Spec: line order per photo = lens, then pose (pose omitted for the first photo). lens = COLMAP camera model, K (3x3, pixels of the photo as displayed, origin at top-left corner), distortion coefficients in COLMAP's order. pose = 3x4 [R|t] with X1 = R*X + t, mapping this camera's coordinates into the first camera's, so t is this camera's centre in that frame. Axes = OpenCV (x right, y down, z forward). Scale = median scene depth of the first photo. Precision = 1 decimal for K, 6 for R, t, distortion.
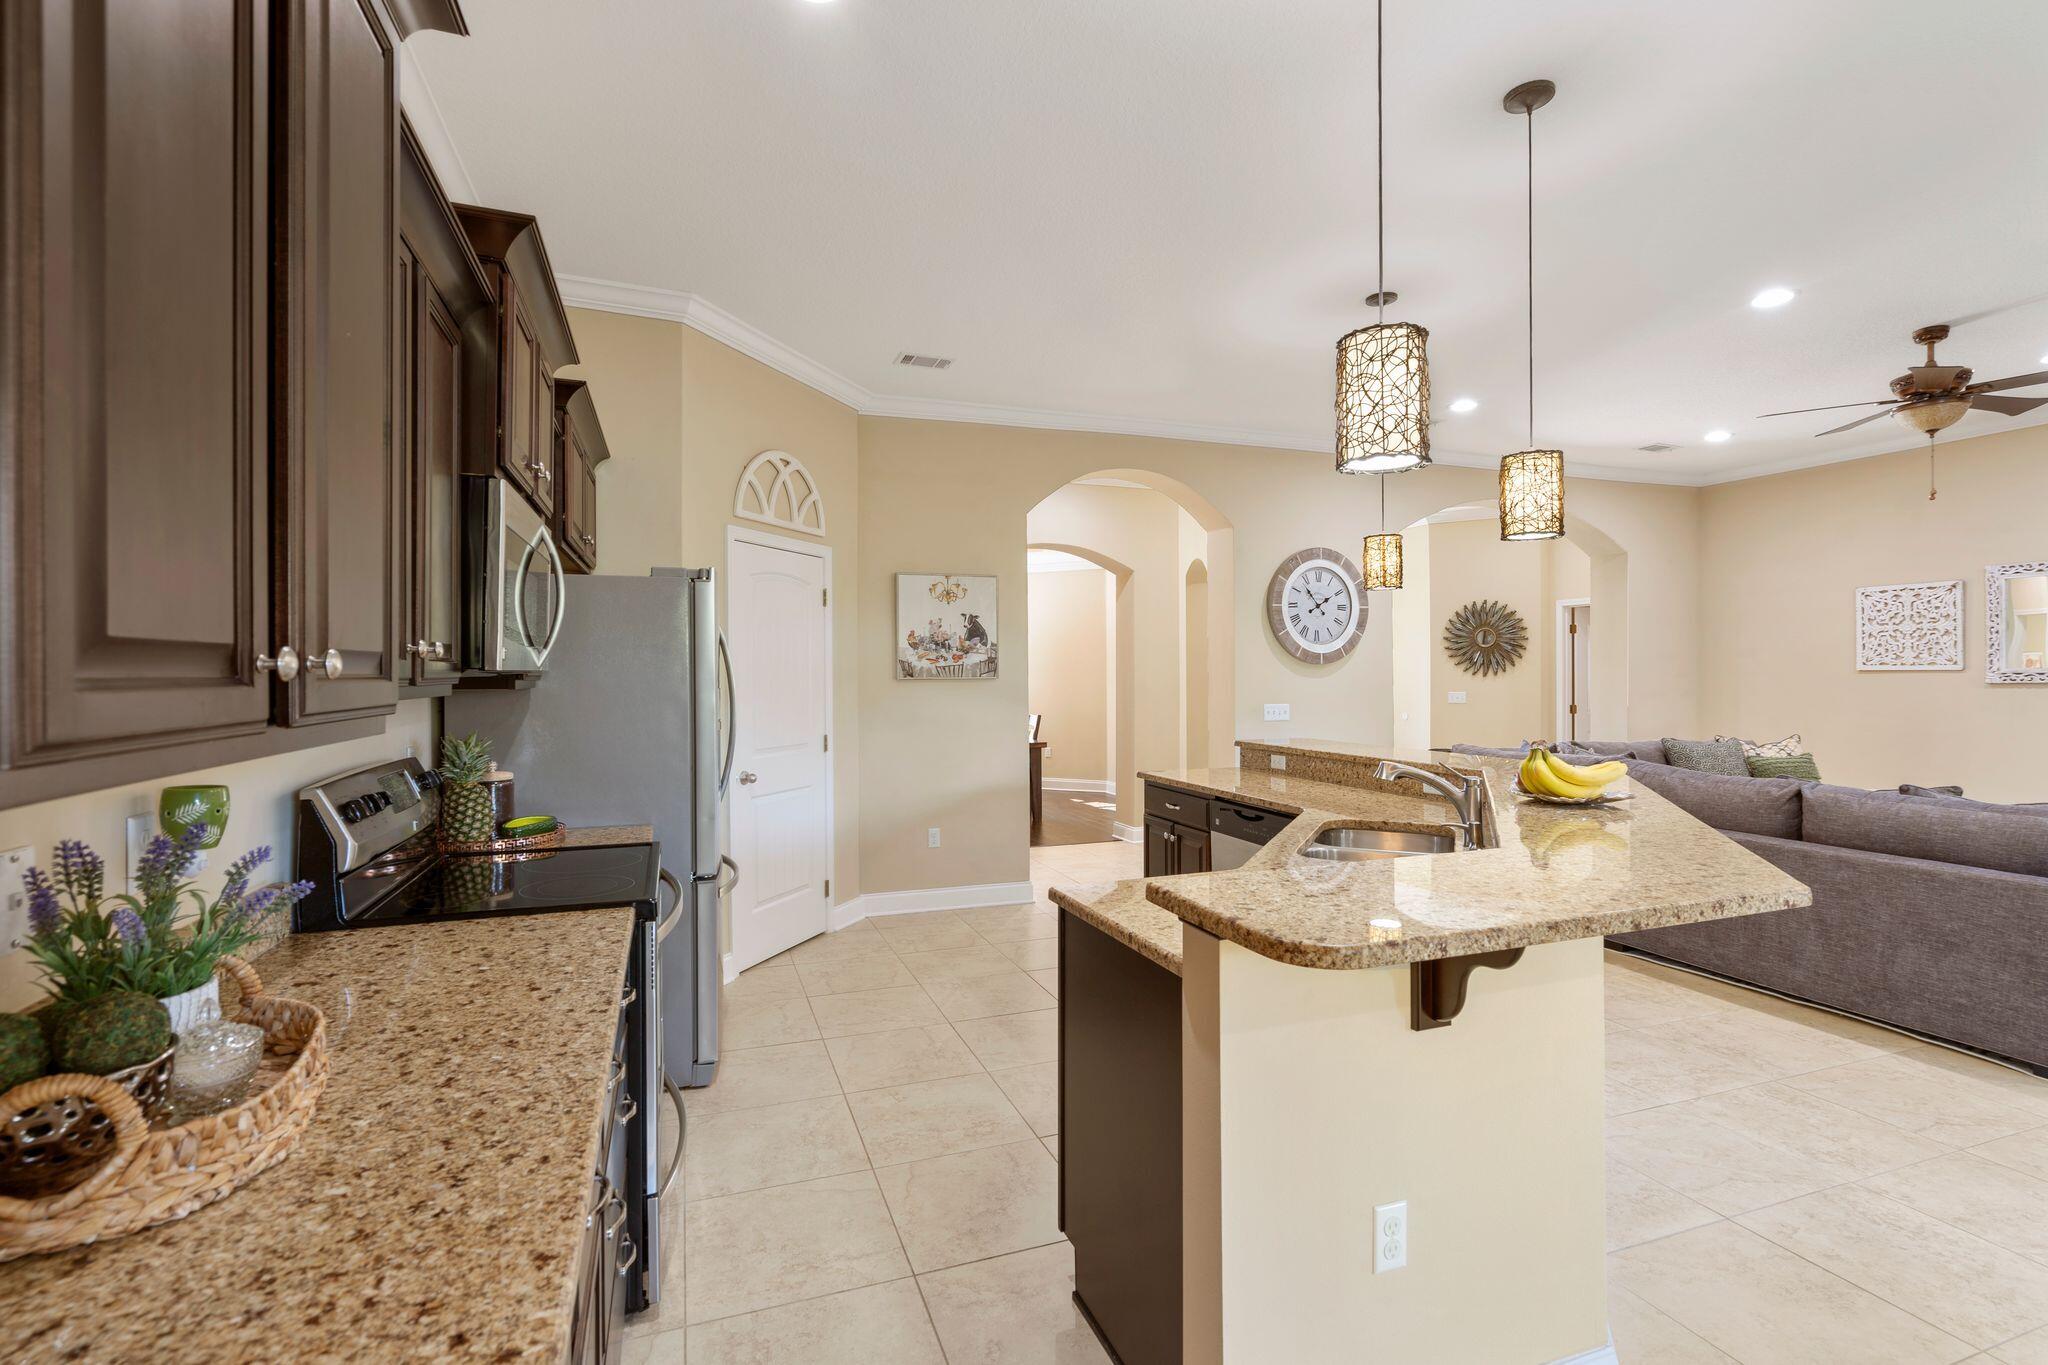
lens RADIAL K [[928.8, 0, 1019.2], [0, 928.8, 678.2], [0, 0, 1]] dist [-0.008057, 0.003938]
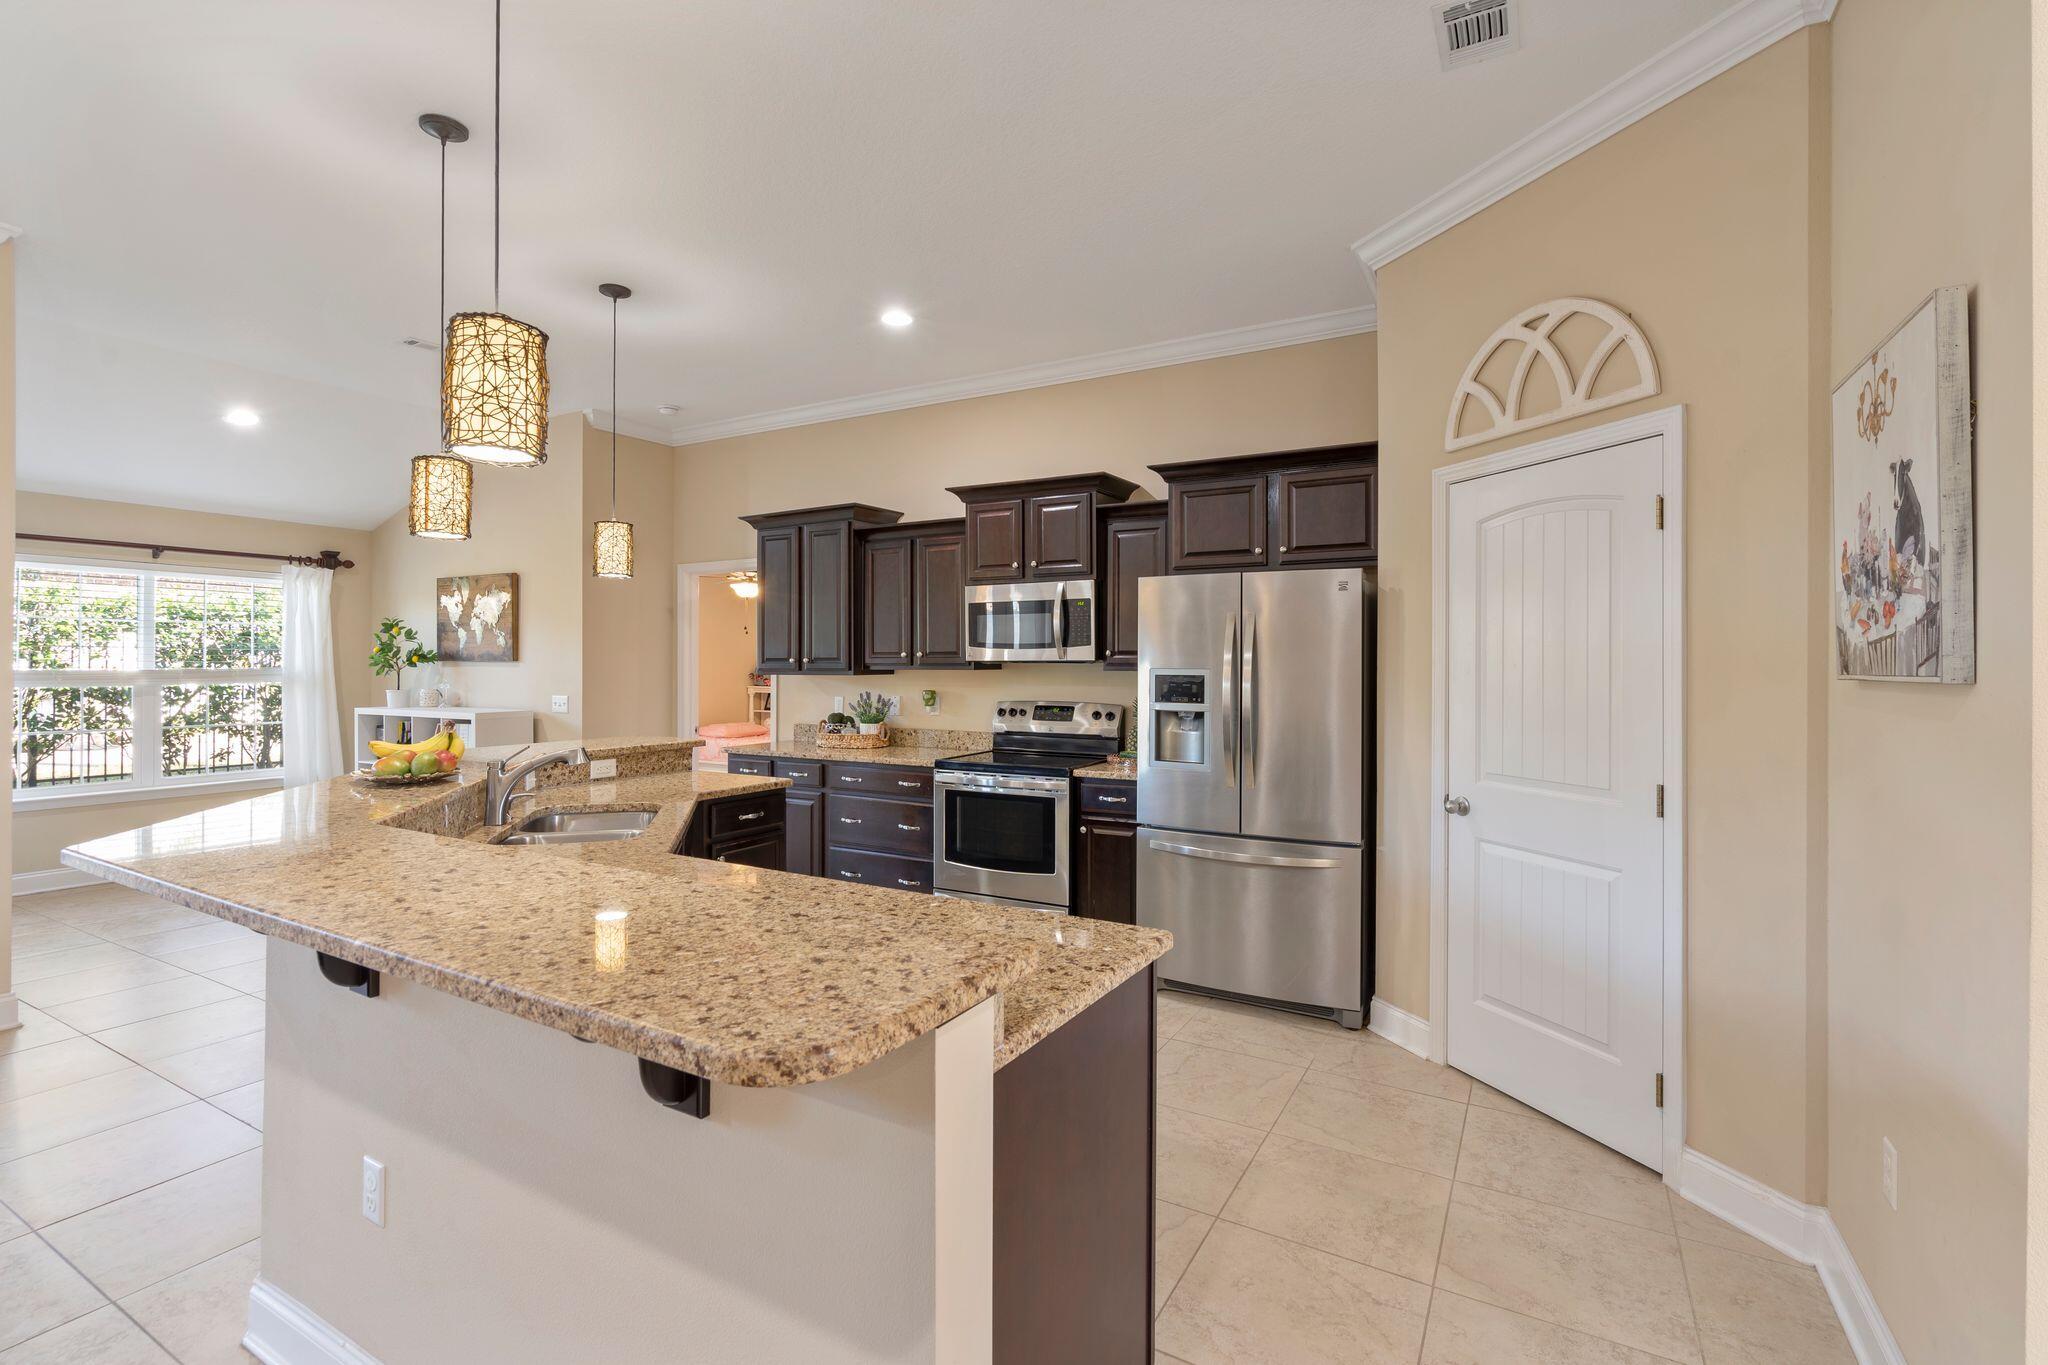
lens RADIAL K [[928.8, 0, 1018.5], [0, 928.8, 657.2], [0, 0, 1]] dist [-0.008057, 0.003938]
pose [[-0.762463, -0.001204, -0.647030, 0.346561], [-0.001774, 0.999998, 0.000229, -0.006834], [0.647029, 0.001323, -0.762464, 1.051130]]
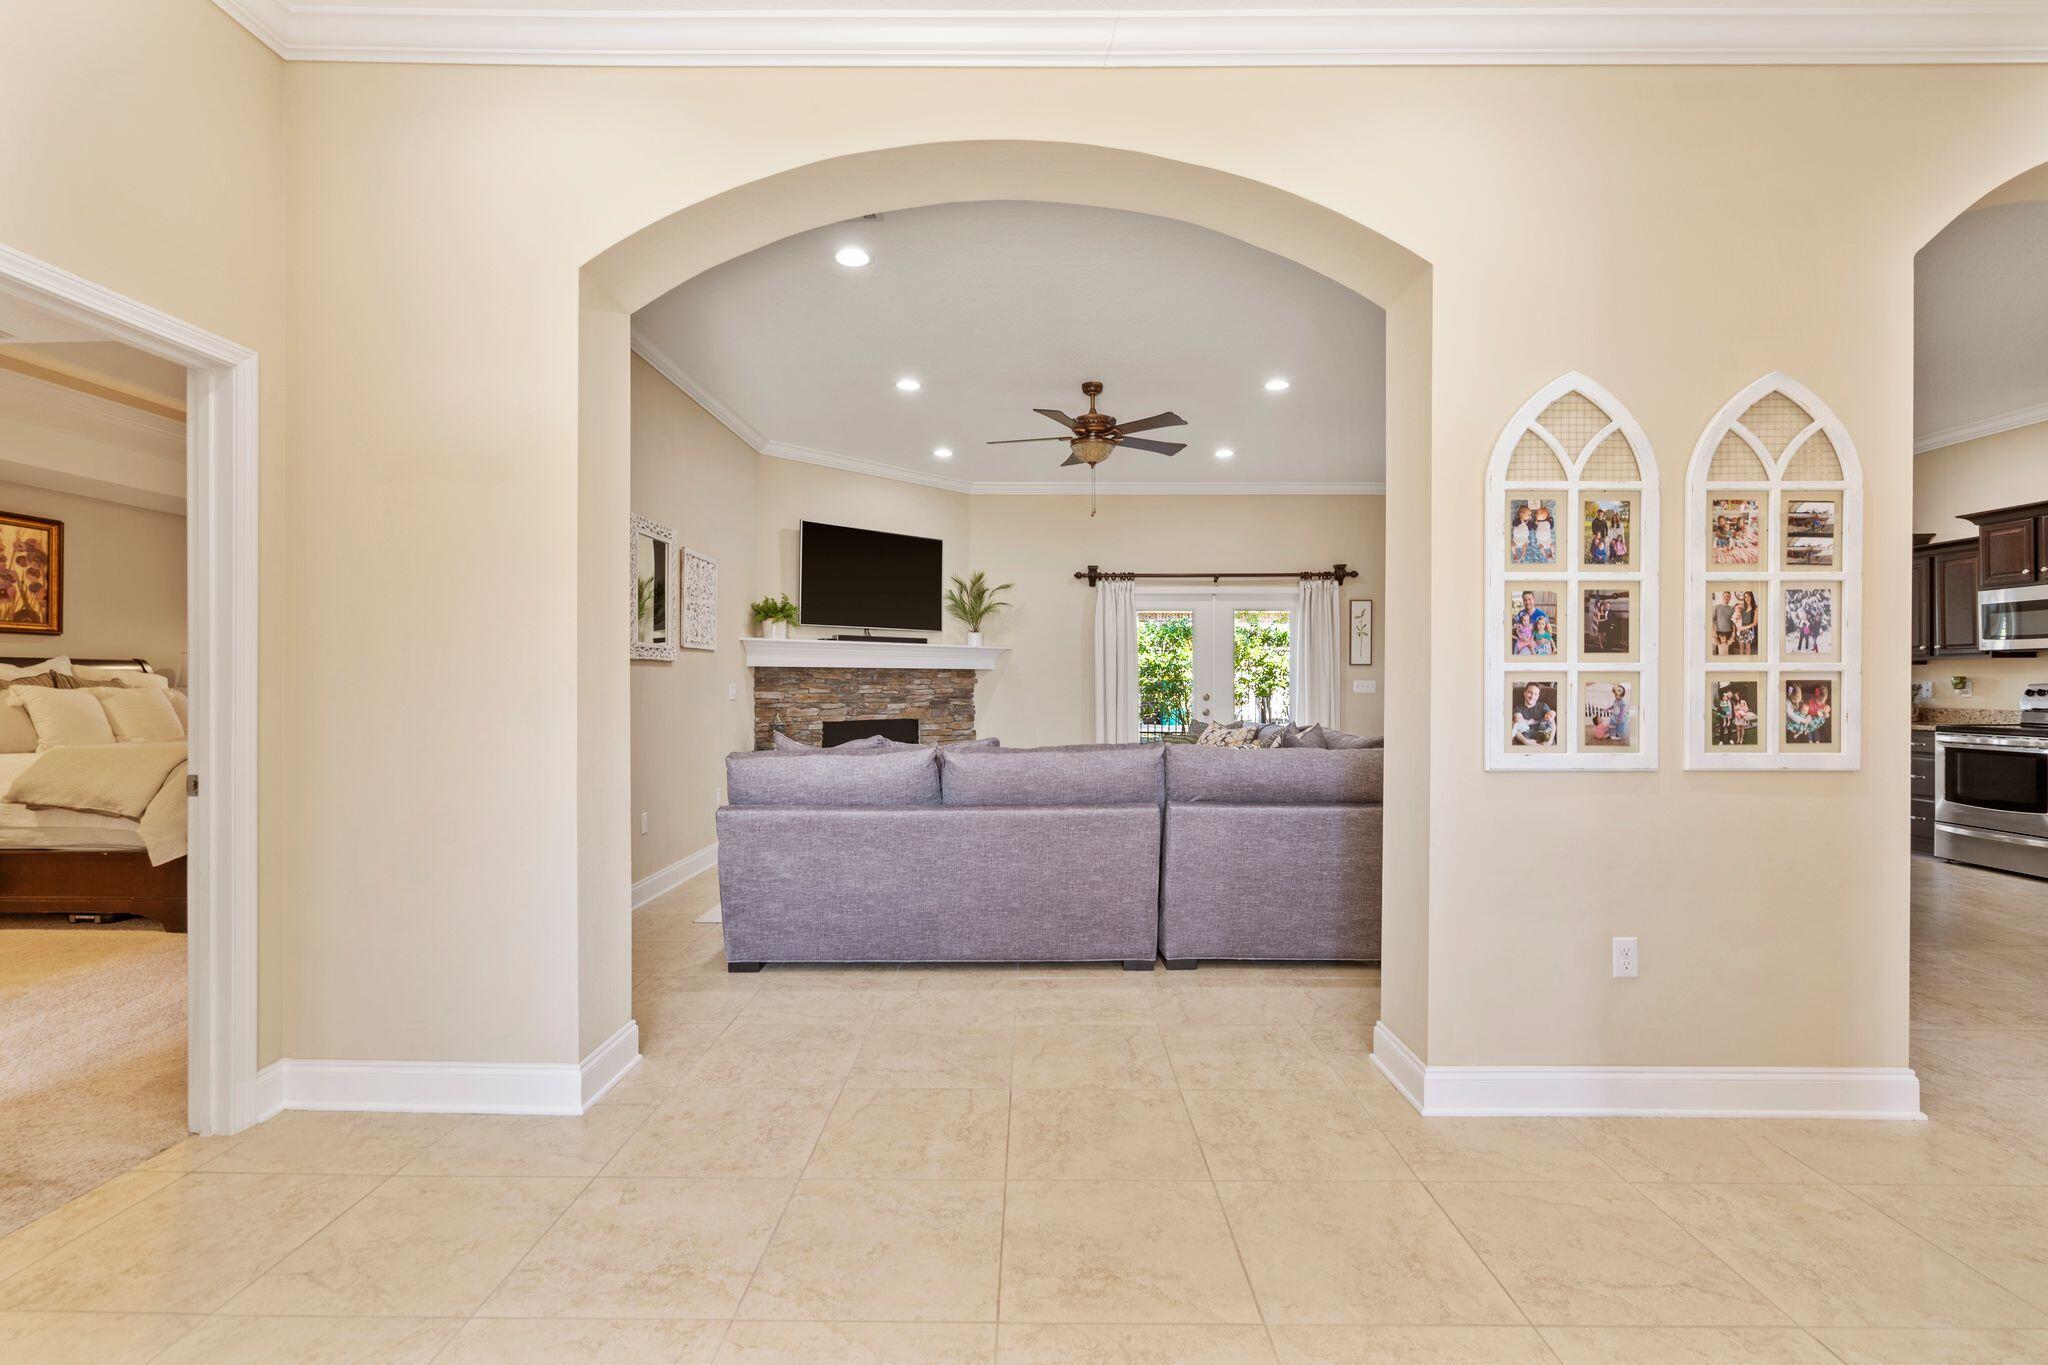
lens RADIAL K [[928.8, 0, 1025.9], [0, 928.8, 678.8], [0, 0, 1]] dist [-0.008057, 0.003938]
pose [[-0.936620, 0.004166, 0.350323, 0.498325], [0.004555, 0.999990, 0.000286, 0.025701], [-0.350318, 0.001864, -0.936629, 1.792387]]
